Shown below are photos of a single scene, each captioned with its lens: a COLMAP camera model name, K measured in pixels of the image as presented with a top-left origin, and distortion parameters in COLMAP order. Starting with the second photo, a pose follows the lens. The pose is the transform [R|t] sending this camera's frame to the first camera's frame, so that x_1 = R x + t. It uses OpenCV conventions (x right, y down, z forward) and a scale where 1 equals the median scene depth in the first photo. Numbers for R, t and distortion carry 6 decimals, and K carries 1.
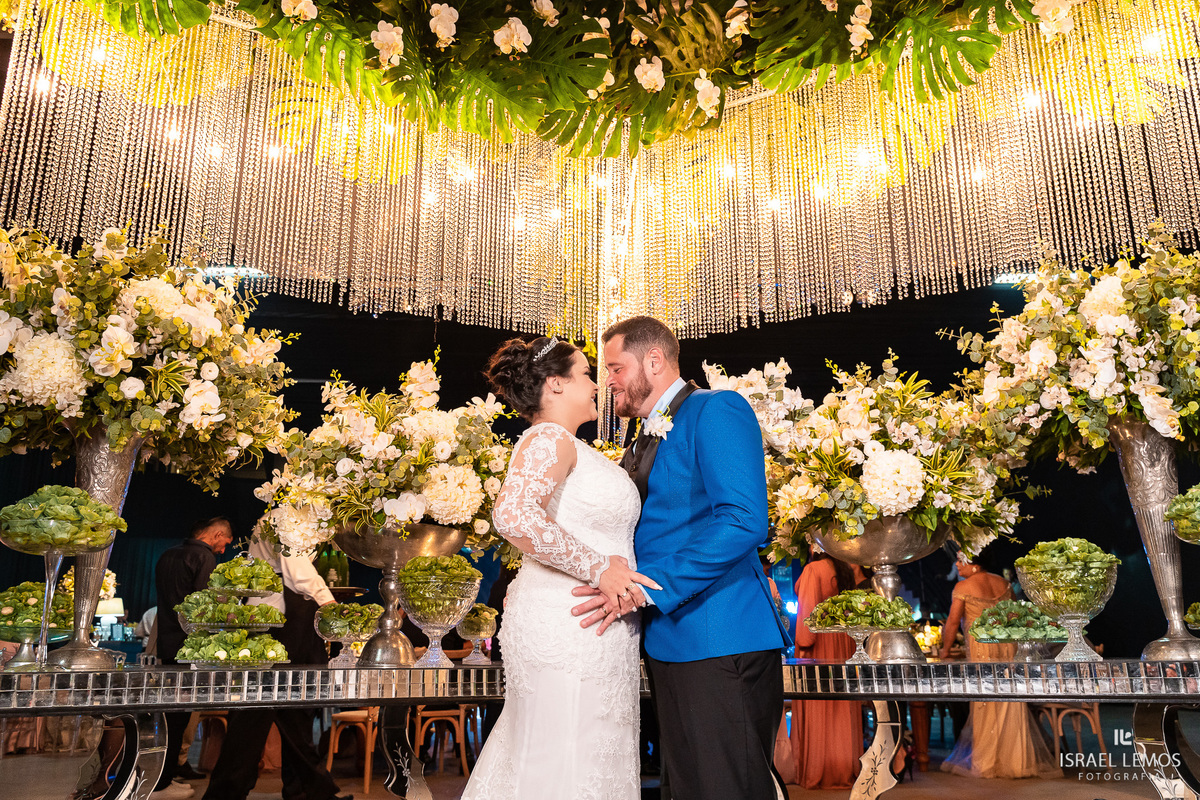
lens RADIAL K [[962.6, 0, 600.0], [0, 962.6, 400.0], [0, 0, 1]] dist [0.001859, -0.005313]
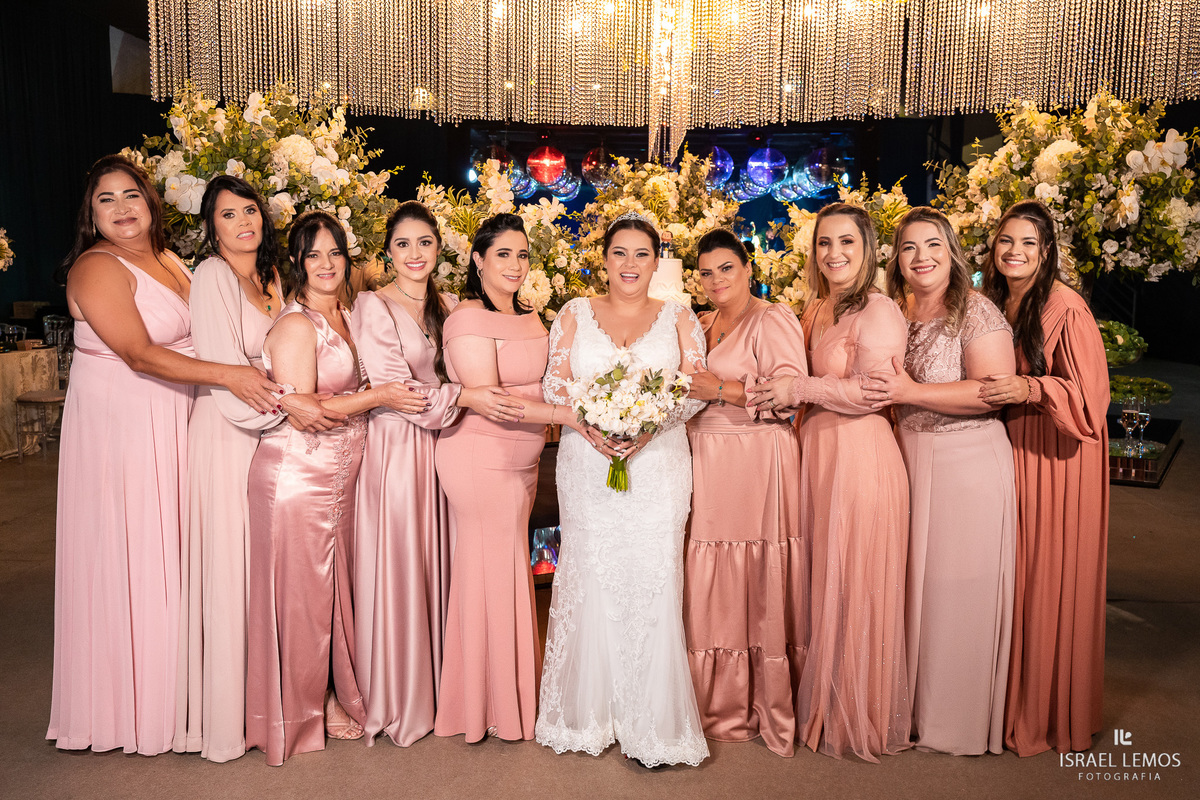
lens RADIAL K [[1070.1, 0, 600.0], [0, 1070.1, 400.0], [0, 0, 1]] dist [0.005513, -0.001414]
pose [[0.998325, 0.024253, -0.052519, 0.022793], [-0.002210, 0.923202, 0.384309, -0.314289], [0.057806, -0.383550, 0.921709, -0.375093]]
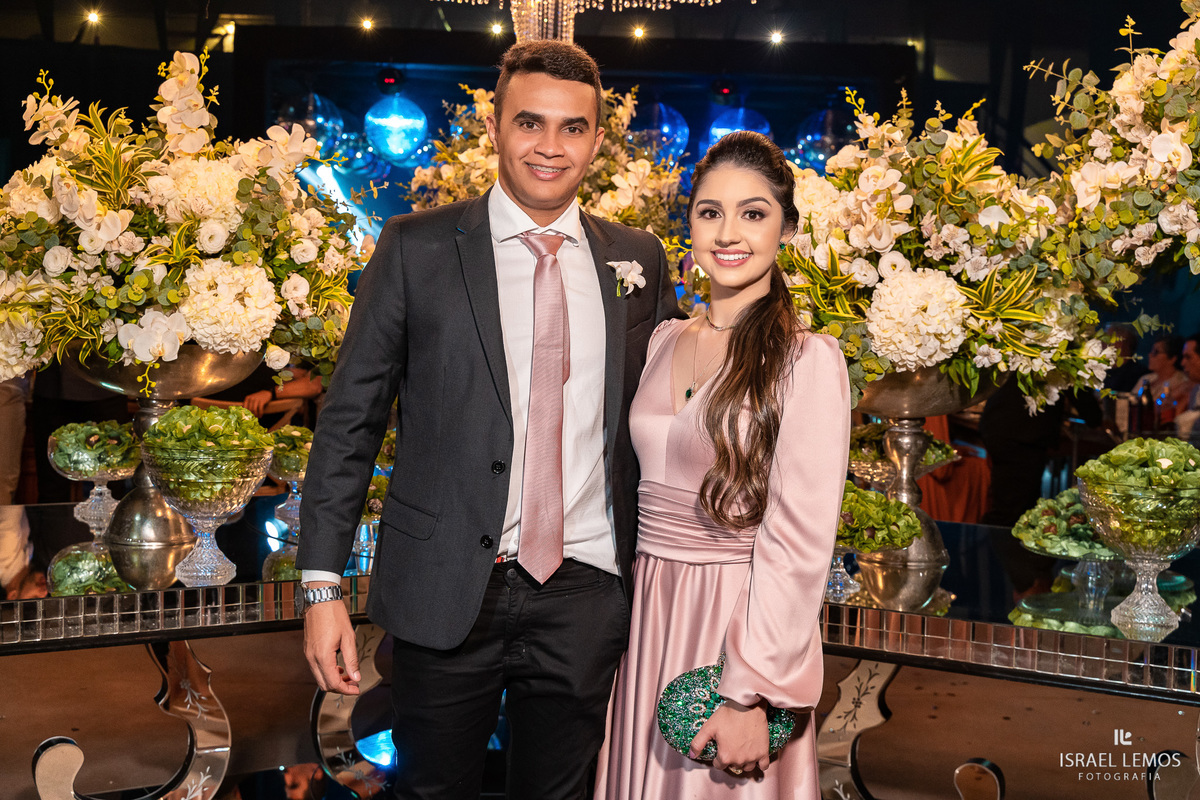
lens RADIAL K [[1511.2, 0, 600.0], [0, 1511.2, 400.0], [0, 0, 1]] dist [-0.000933, 0.006664]
pose [[0.999448, 0.033092, 0.002995, 0.088620], [-0.032223, 0.943286, 0.330415, -0.178646], [0.008109, -0.330329, 0.943831, 0.036701]]
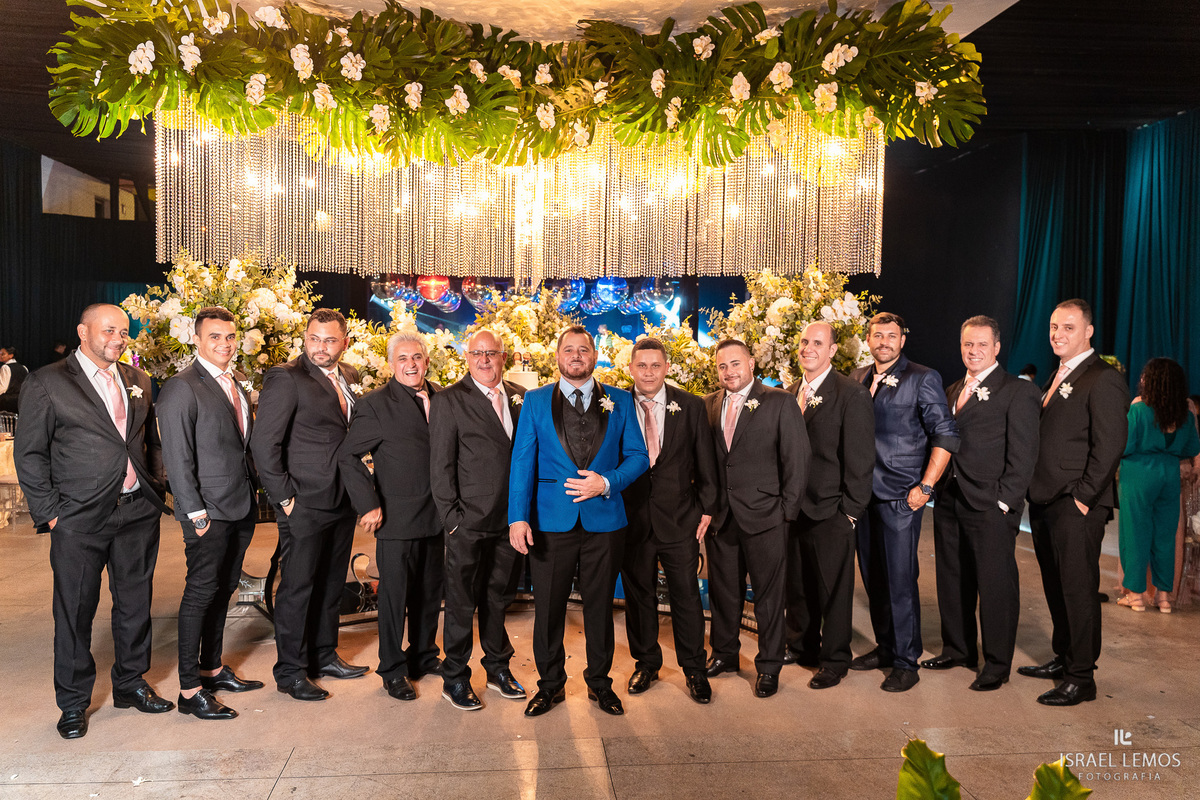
lens RADIAL K [[962.6, 0, 600.0], [0, 962.6, 400.0], [0, 0, 1]] dist [0.001859, -0.005313]
pose [[0.997210, 0.015126, 0.073102, 0.038288], [-0.036719, 0.951993, 0.303909, -0.450471], [-0.064996, -0.305745, 0.949892, -0.741445]]
